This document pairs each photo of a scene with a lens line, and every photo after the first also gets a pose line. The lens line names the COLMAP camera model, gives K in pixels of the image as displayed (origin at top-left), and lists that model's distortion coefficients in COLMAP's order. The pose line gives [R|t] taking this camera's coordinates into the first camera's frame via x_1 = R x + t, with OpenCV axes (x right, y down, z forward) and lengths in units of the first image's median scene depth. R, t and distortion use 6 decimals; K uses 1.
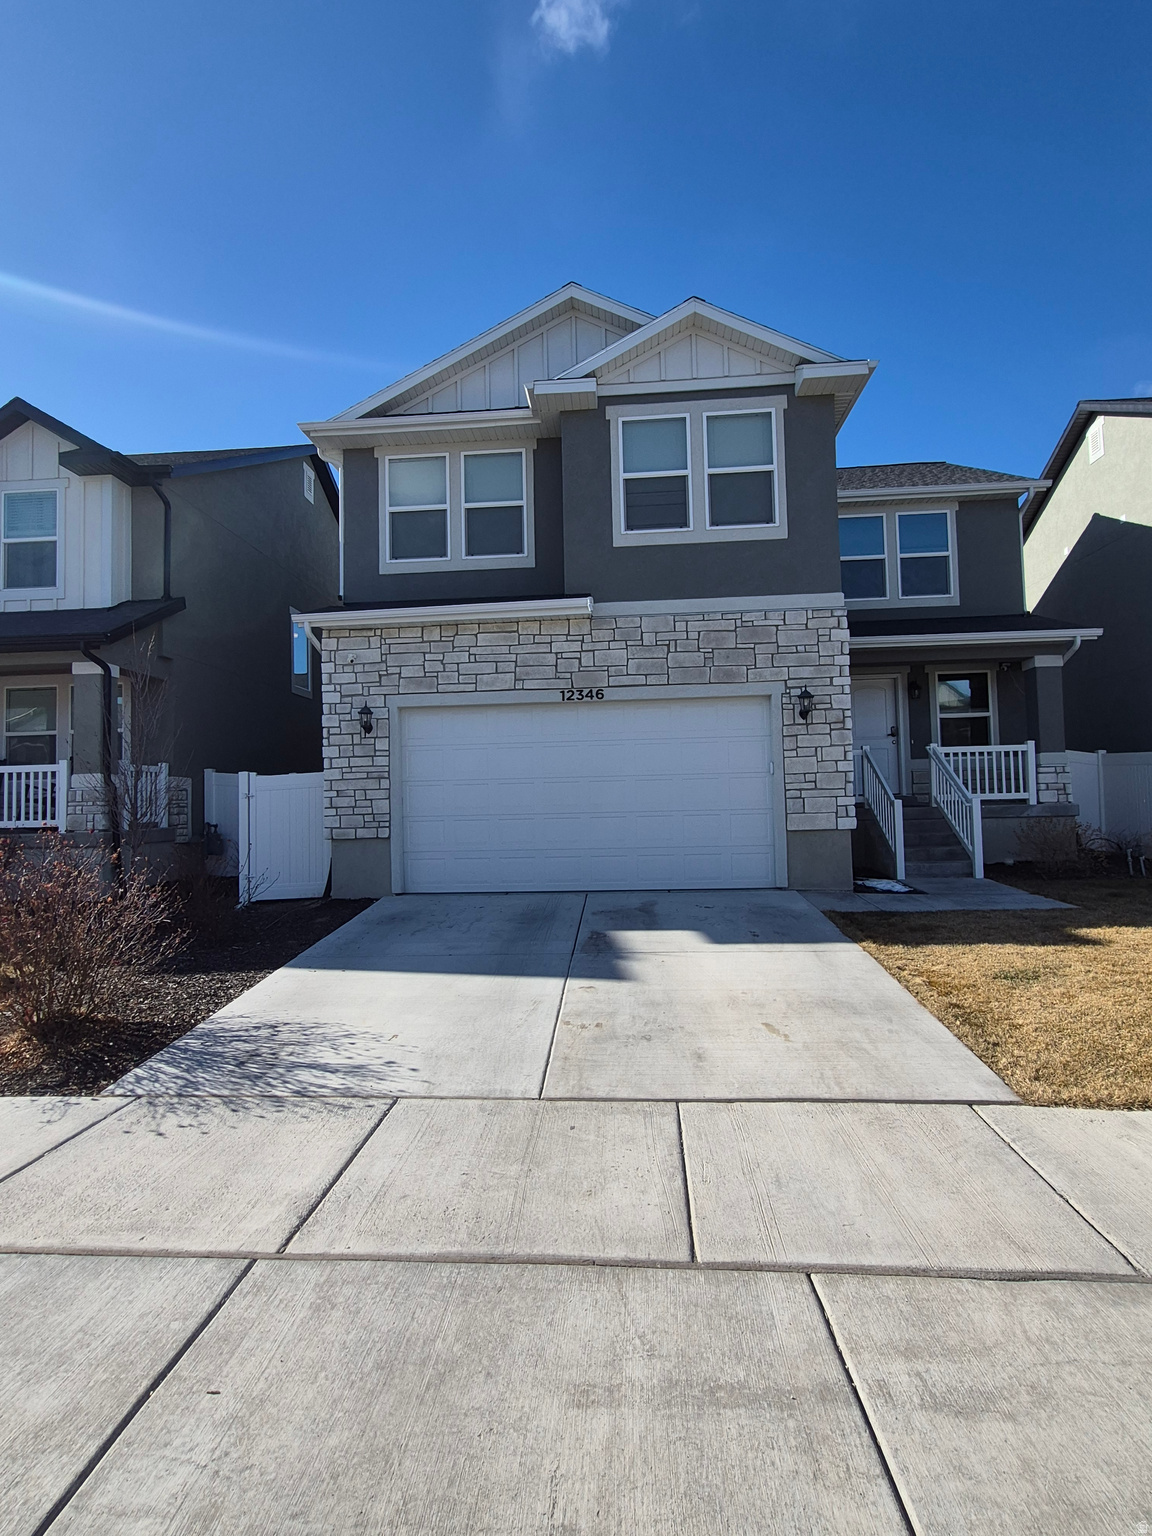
lens RADIAL K [[833.2, 0, 573.4], [0, 833.2, 769.4], [0, 0, 1]] dist [0.003025, 0.004168]
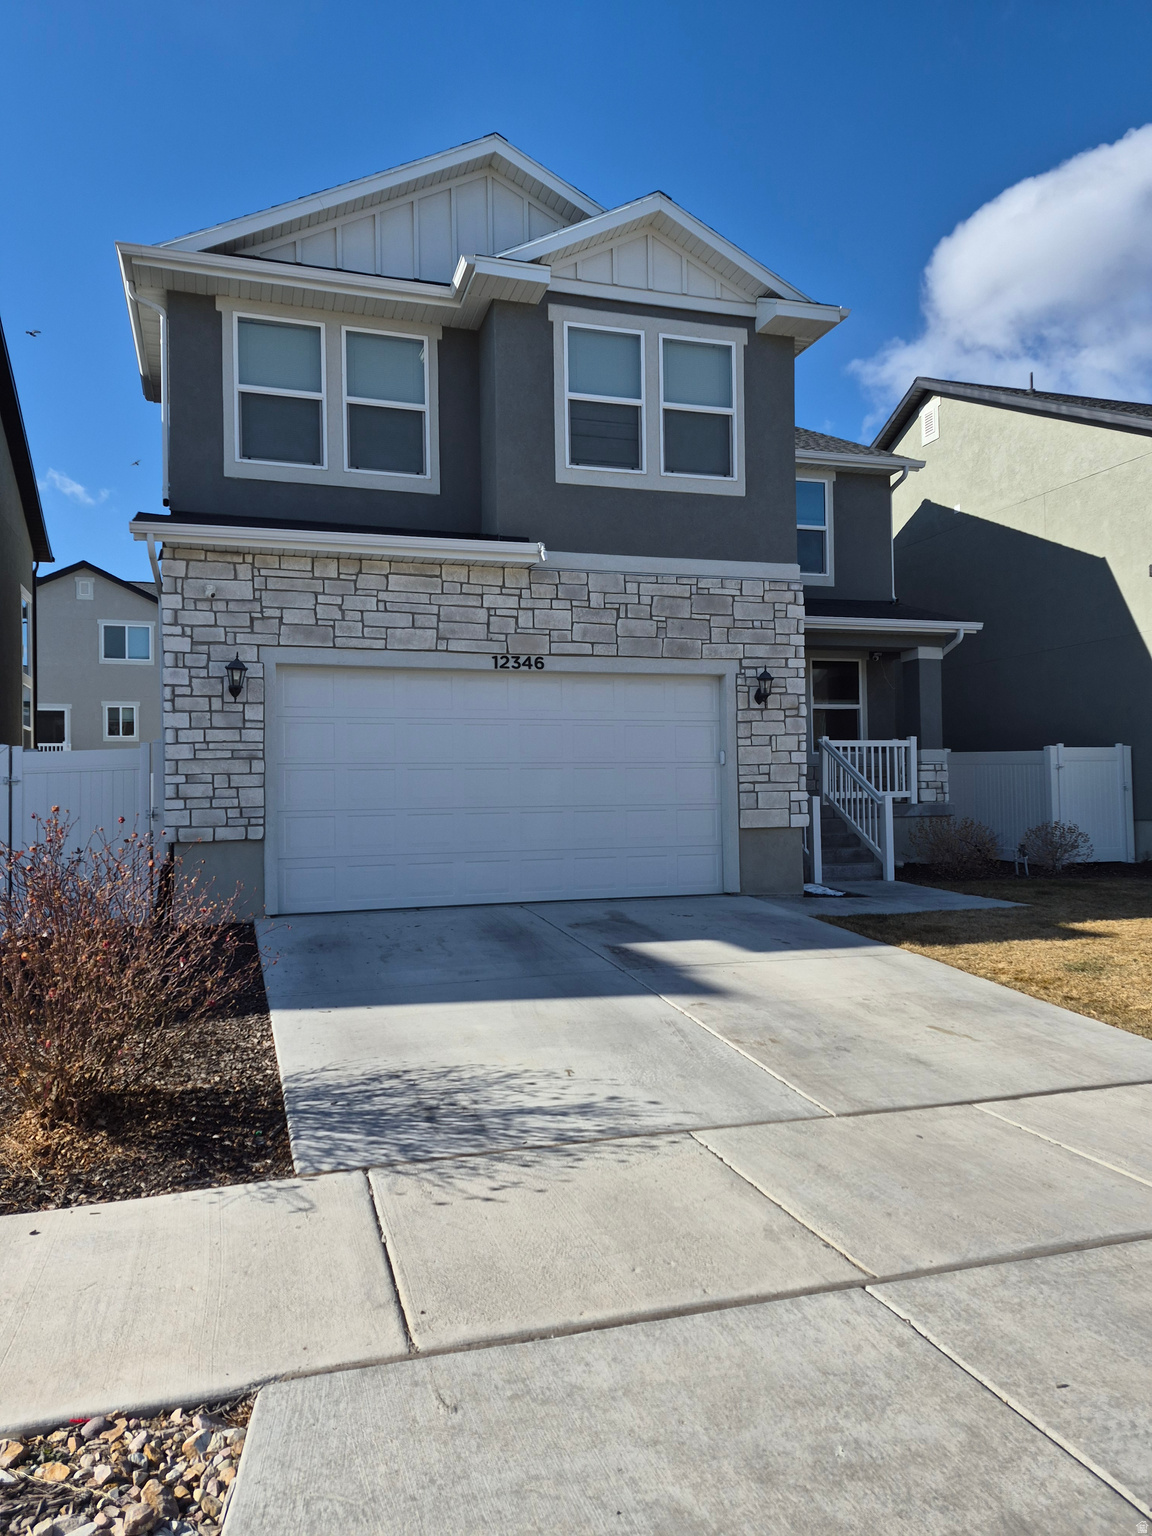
lens RADIAL K [[1064.1, 0, 574.7], [0, 1064.1, 782.0], [0, 0, 1]] dist [0.066260, -0.026835]
pose [[0.926436, 0.016069, 0.376110, -0.325614], [-0.023071, 0.999634, 0.014120, 0.011120], [-0.375745, -0.021759, 0.926468, 0.016477]]
